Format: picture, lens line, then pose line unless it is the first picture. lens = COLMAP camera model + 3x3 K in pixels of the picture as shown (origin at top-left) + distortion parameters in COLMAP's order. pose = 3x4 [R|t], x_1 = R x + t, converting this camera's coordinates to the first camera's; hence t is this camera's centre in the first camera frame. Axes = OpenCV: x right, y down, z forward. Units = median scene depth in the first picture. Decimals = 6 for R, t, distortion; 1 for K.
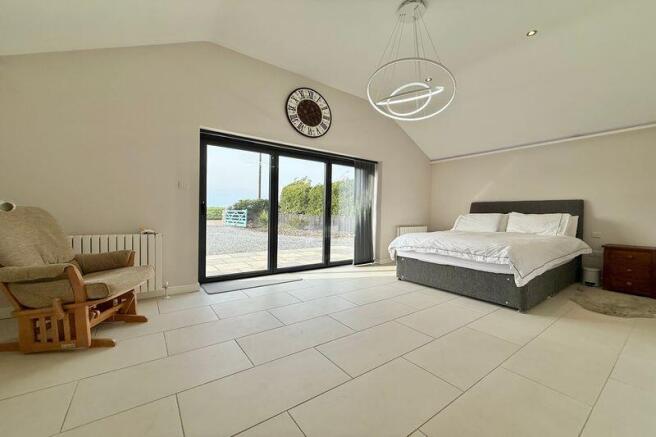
lens RADIAL K [[261.1, 0, 325.8], [0, 261.1, 220.9], [0, 0, 1]] dist [0.000765, 0.000019]
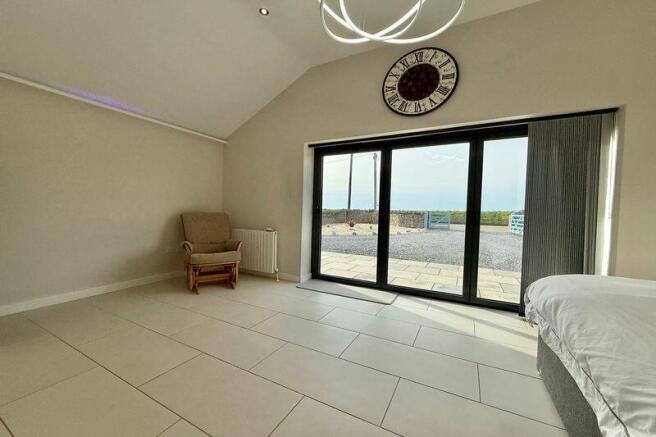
lens RADIAL K [[261.1, 0, 325.8], [0, 261.1, 220.9], [0, 0, 1]] dist [0.000765, 0.000019]
pose [[0.435661, 0.025600, -0.899747, 0.494927], [-0.038811, 0.999200, 0.009637, -0.022583], [0.899274, 0.030721, 0.436306, 0.460537]]
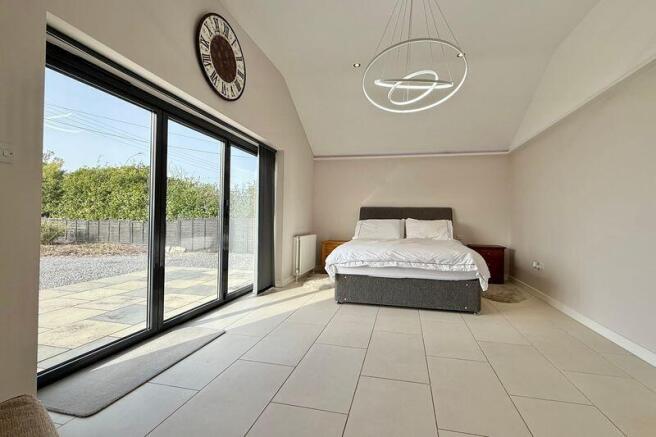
lens RADIAL K [[324.4, 0, 327.9], [0, 324.4, 221.5], [0, 0, 1]] dist [0.000919, -0.000422]
pose [[0.756412, -0.008146, 0.654044, -0.382305], [0.014242, 0.999891, -0.004018, -0.021935], [-0.653940, 0.012355, 0.756446, 0.260822]]
